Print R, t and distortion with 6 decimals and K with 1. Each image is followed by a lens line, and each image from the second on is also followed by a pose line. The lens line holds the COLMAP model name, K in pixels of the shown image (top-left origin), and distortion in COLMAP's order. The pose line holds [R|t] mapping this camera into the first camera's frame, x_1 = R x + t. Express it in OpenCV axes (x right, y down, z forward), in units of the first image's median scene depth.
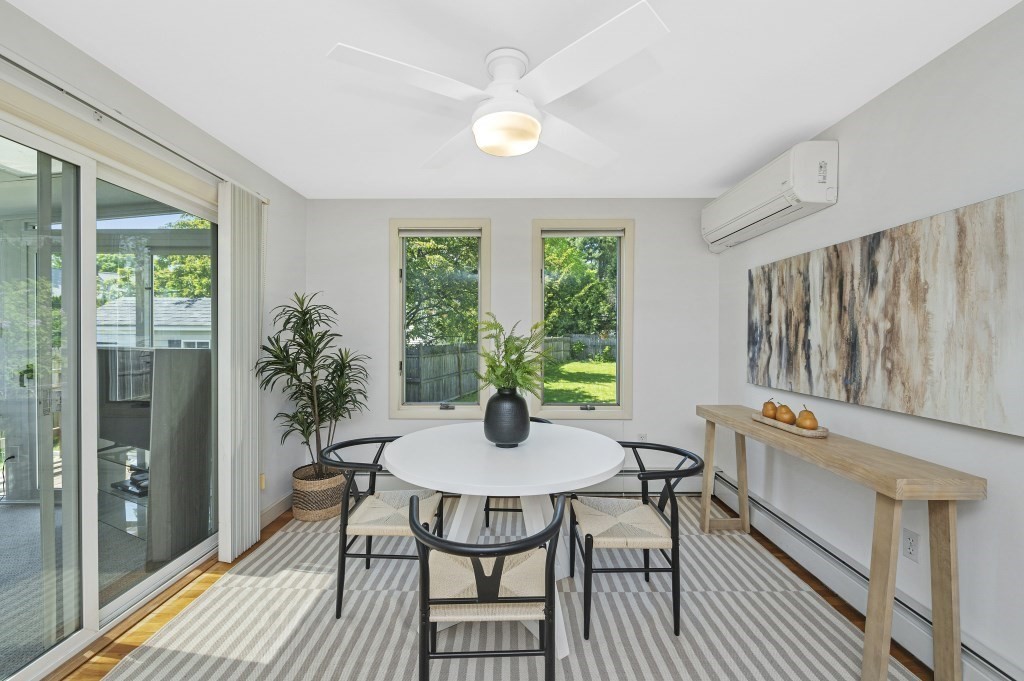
lens RADIAL K [[406.8, 0, 514.9], [0, 406.8, 339.7], [0, 0, 1]] dist [-0.000041, -0.000157]
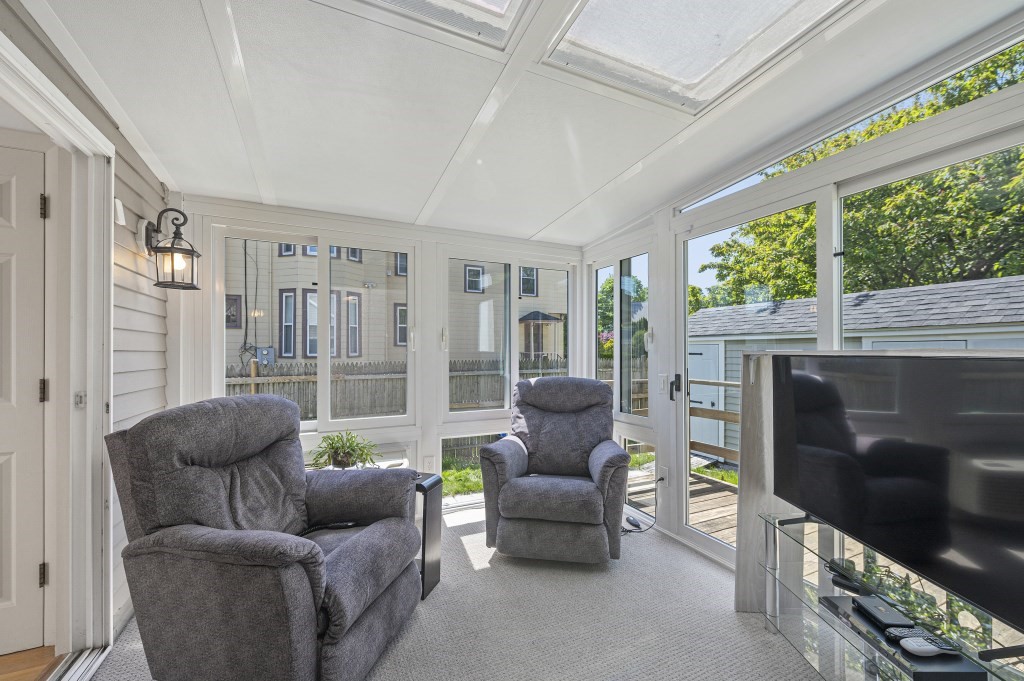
lens RADIAL K [[406.8, 0, 517.4], [0, 406.8, 351.6], [0, 0, 1]] dist [-0.000041, -0.000157]
pose [[0.427817, -0.007702, -0.903833, -0.575080], [-0.007924, 0.999893, -0.012271, 0.029045], [0.903831, 0.012412, 0.427710, 0.341363]]
